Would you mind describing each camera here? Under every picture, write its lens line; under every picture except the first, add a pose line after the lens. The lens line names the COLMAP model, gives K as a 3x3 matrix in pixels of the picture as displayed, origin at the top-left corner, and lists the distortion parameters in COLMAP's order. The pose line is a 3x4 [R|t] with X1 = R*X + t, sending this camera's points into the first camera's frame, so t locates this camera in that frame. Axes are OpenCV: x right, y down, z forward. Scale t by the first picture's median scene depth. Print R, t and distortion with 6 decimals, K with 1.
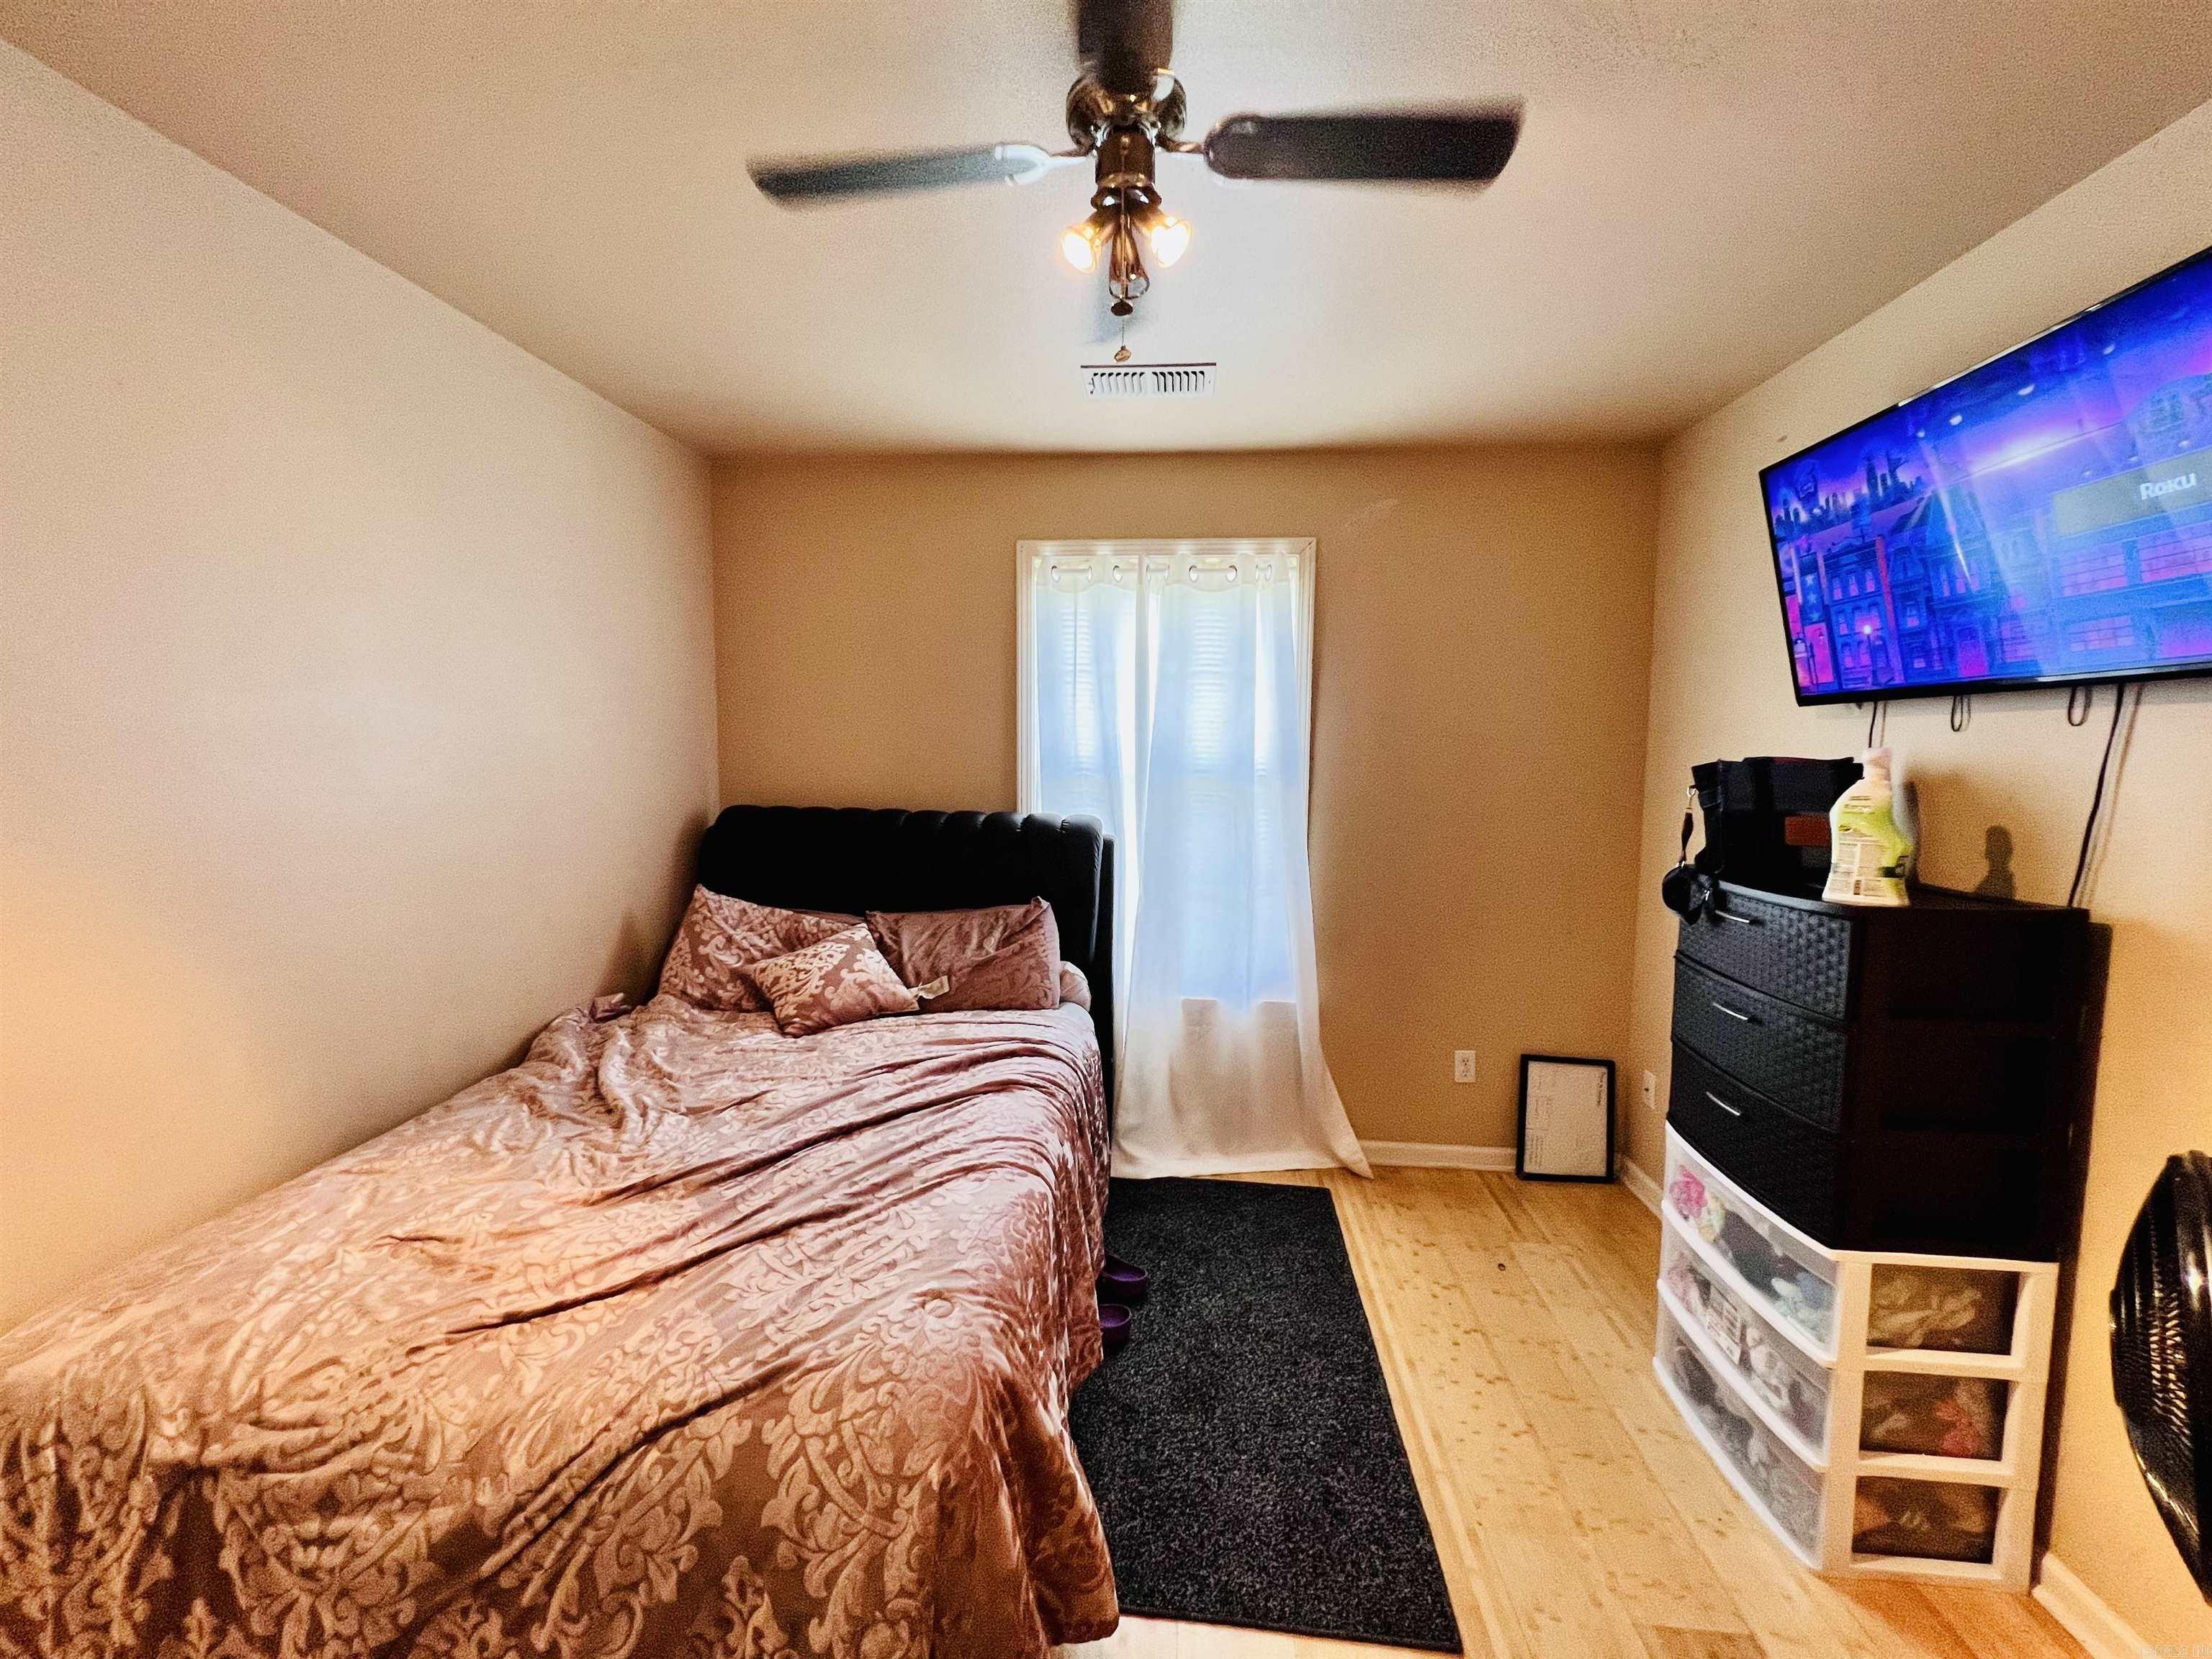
lens RADIAL K [[887.5, 0, 1107.0], [0, 887.5, 819.6], [0, 0, 1]] dist [-0.004669, 0.001929]
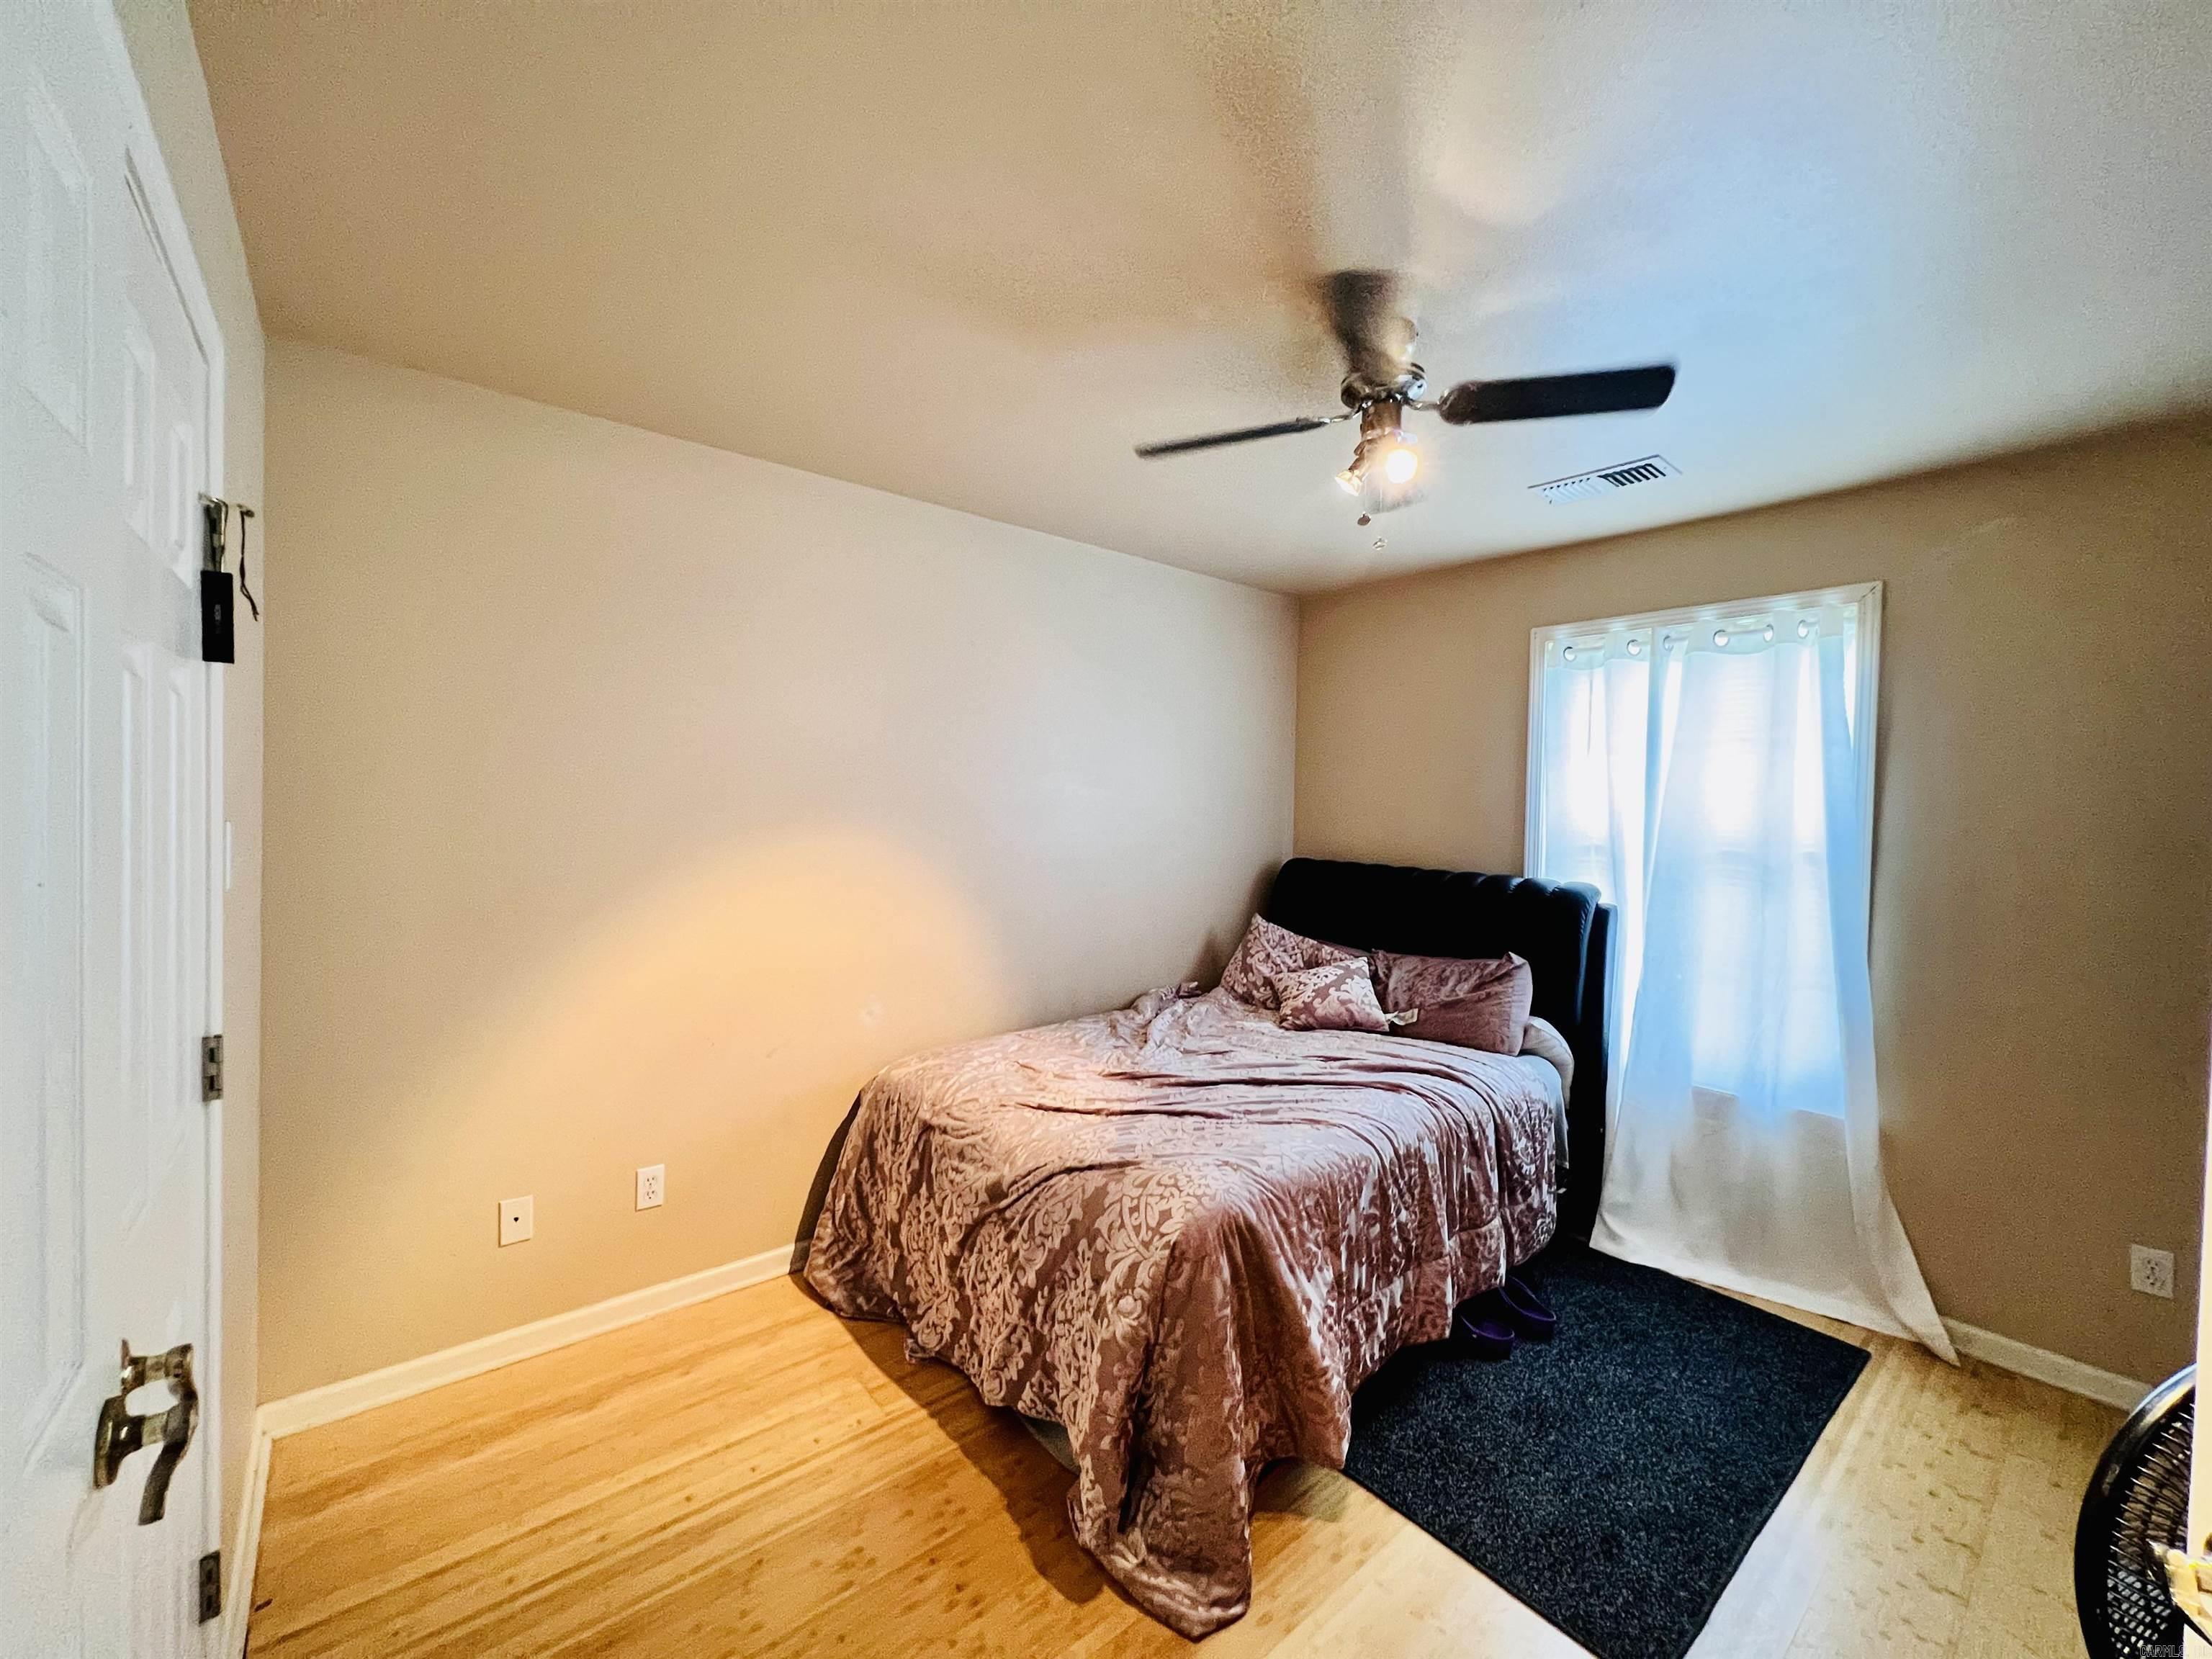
lens RADIAL K [[887.5, 0, 1110.0], [0, 887.5, 825.4], [0, 0, 1]] dist [-0.004669, 0.001929]
pose [[0.712818, 0.022895, -0.700975, 0.446210], [-0.072338, 0.996537, -0.041012, 0.015234], [0.697608, 0.079941, 0.712006, -0.180309]]
